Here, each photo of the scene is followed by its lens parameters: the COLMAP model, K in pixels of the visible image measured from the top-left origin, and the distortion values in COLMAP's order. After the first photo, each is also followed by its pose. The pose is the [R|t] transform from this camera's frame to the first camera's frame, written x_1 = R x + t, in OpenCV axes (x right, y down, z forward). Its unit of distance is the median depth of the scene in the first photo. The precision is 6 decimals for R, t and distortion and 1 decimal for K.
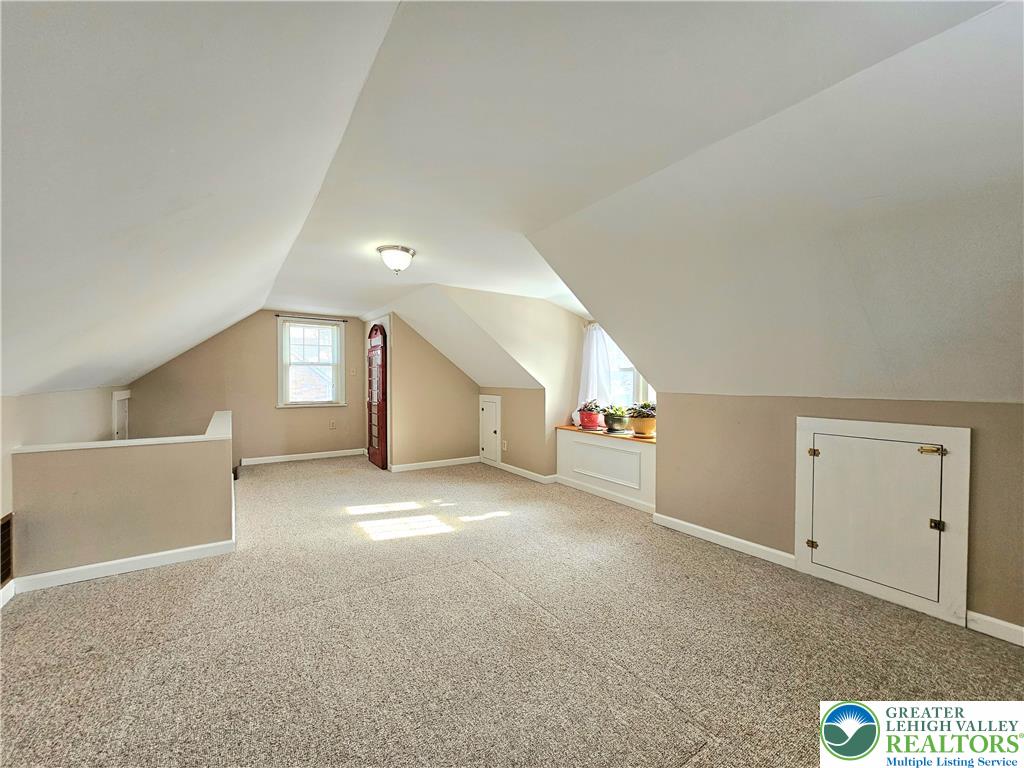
lens RADIAL K [[415.0, 0, 515.4], [0, 415.0, 388.5], [0, 0, 1]] dist [0.001784, 0.000251]
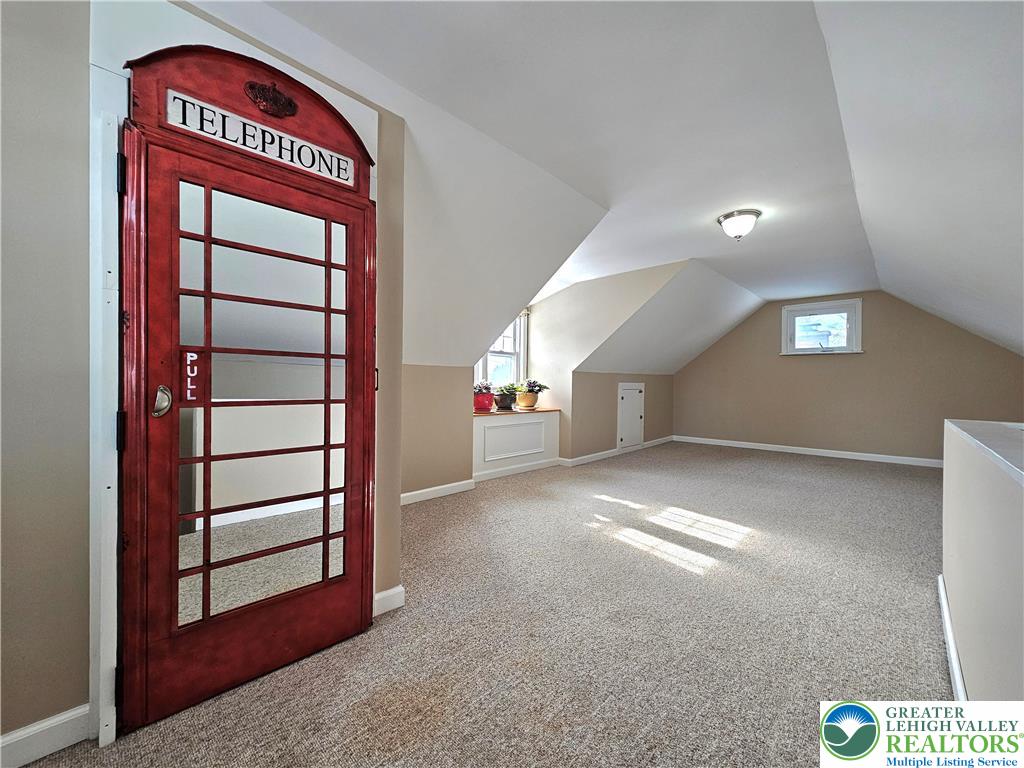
lens RADIAL K [[415.0, 0, 515.4], [0, 415.0, 388.5], [0, 0, 1]] dist [0.001784, 0.000251]
pose [[-0.208423, -0.015837, 0.977911, -0.889621], [0.013964, 0.999719, 0.019167, 0.035806], [-0.977939, 0.017650, -0.208143, 1.363596]]
